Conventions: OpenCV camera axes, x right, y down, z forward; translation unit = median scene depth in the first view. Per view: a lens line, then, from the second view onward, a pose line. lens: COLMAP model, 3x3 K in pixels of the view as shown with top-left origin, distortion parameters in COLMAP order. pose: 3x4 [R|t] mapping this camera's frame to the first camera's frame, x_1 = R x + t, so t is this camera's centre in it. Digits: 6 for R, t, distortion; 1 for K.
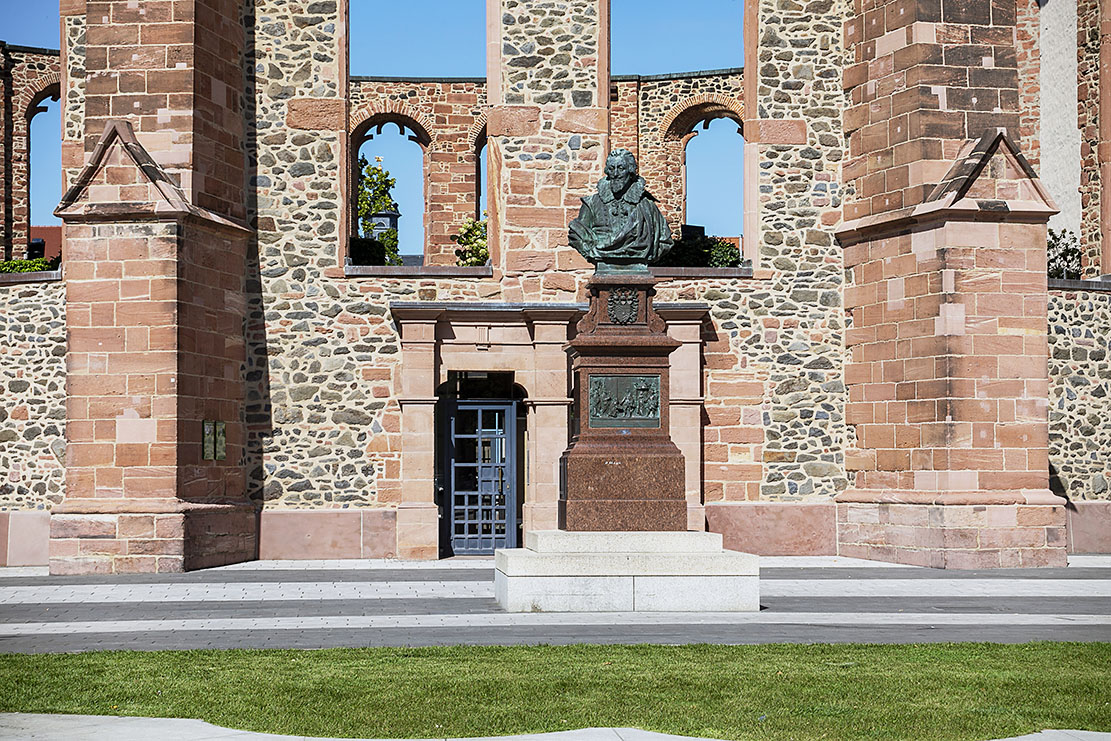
lens RADIAL K [[2391.3, 0, 554.5], [0, 2391.3, 385.0], [0, 0, 1]] dist [0.237233, 0.004429]
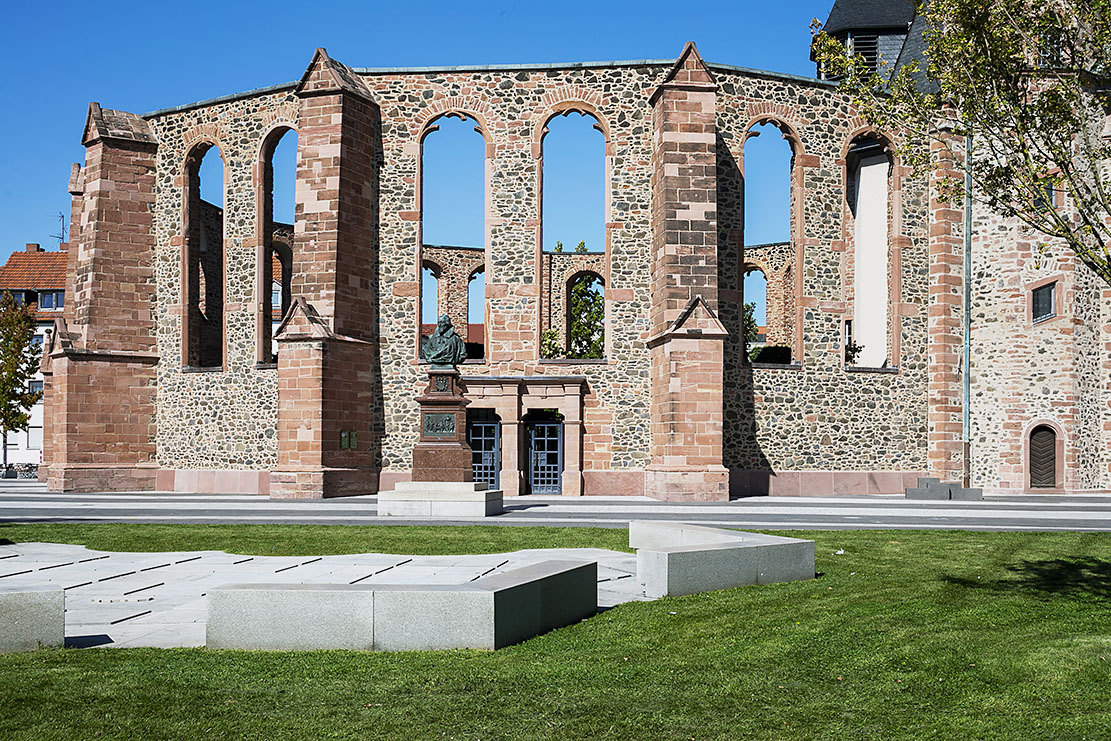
lens RADIAL K [[1337.5, 0, 609.3], [0, 1337.5, 453.2], [0, 0, 1]] dist [0.009324, 0.027743]
pose [[0.986508, 0.007717, -0.163533, 0.280382], [-0.001780, 0.999335, 0.036421, -0.009233], [0.163705, -0.035639, 0.985865, -0.164817]]
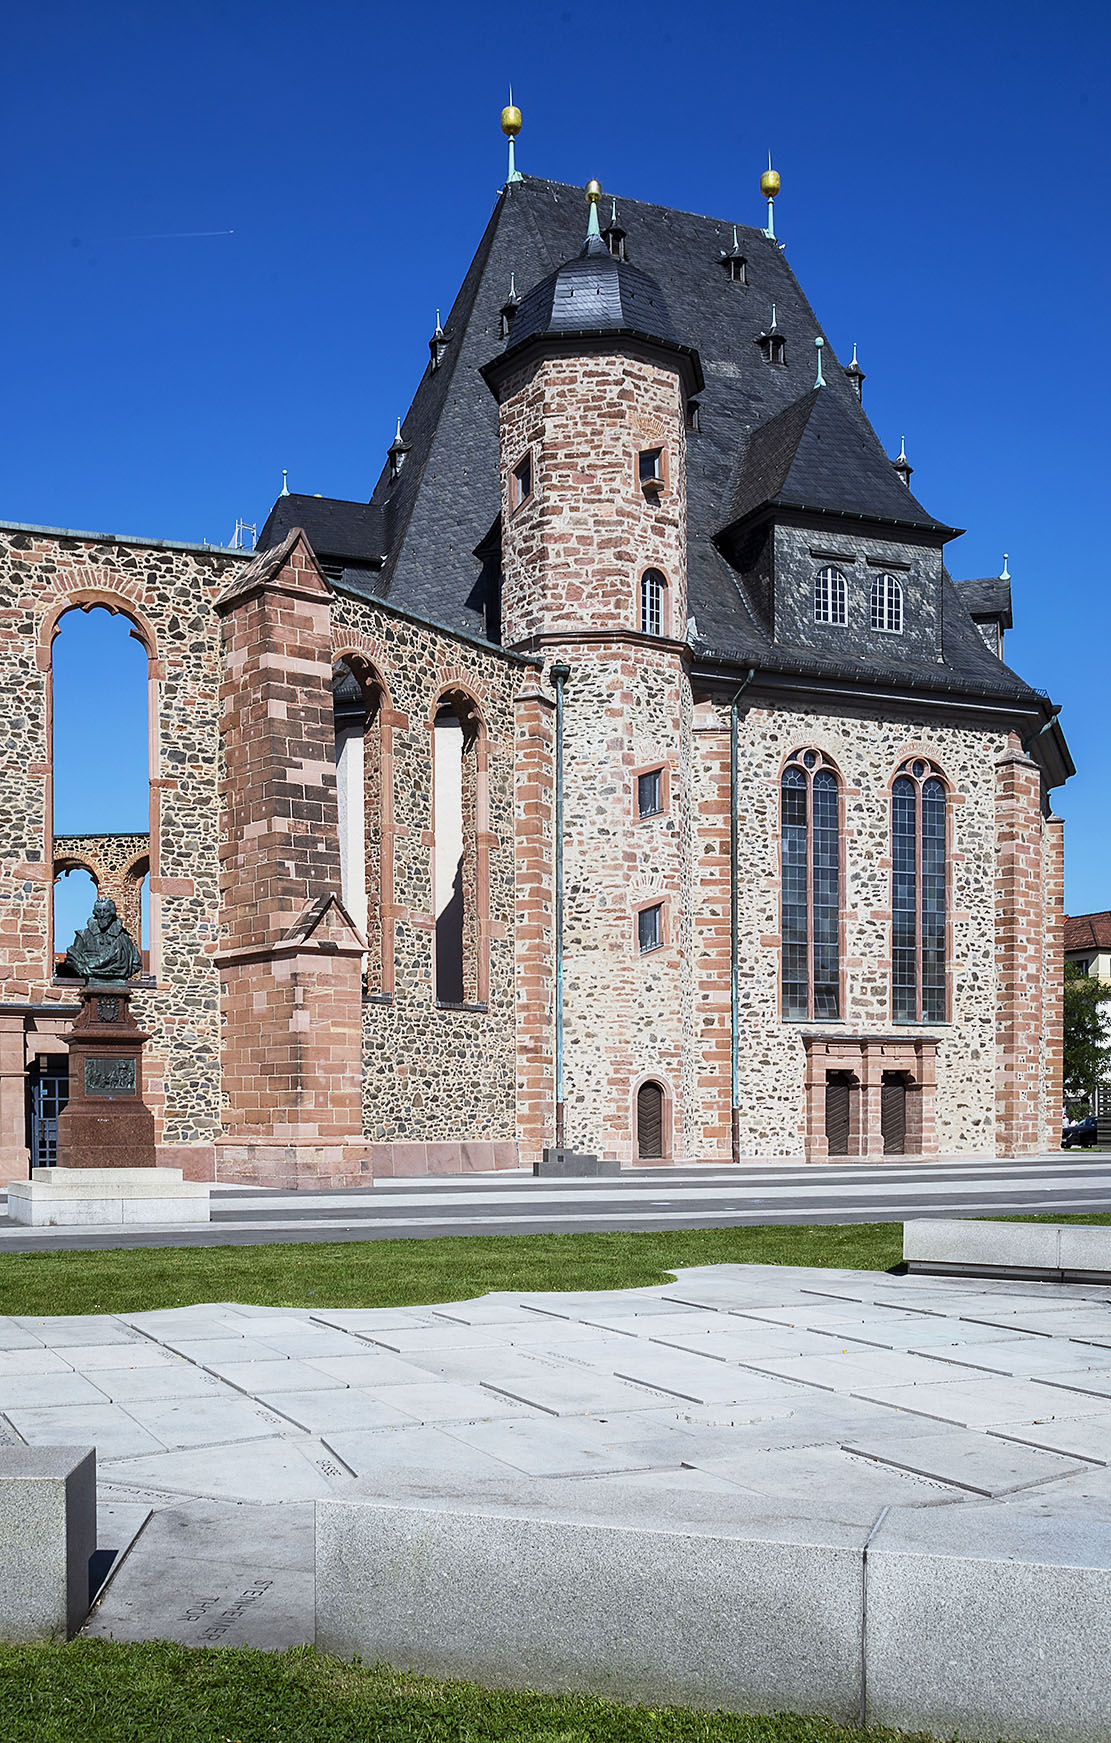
lens RADIAL K [[1672.3, 0, 494.9], [0, 1672.3, 1148.0], [0, 0, 1]] dist [-0.010144, -0.030172]
pose [[0.942203, -0.006581, 0.334979, -0.061892], [-0.010991, 0.998662, 0.050536, -0.002416], [-0.334863, -0.051297, 0.940869, -0.006604]]
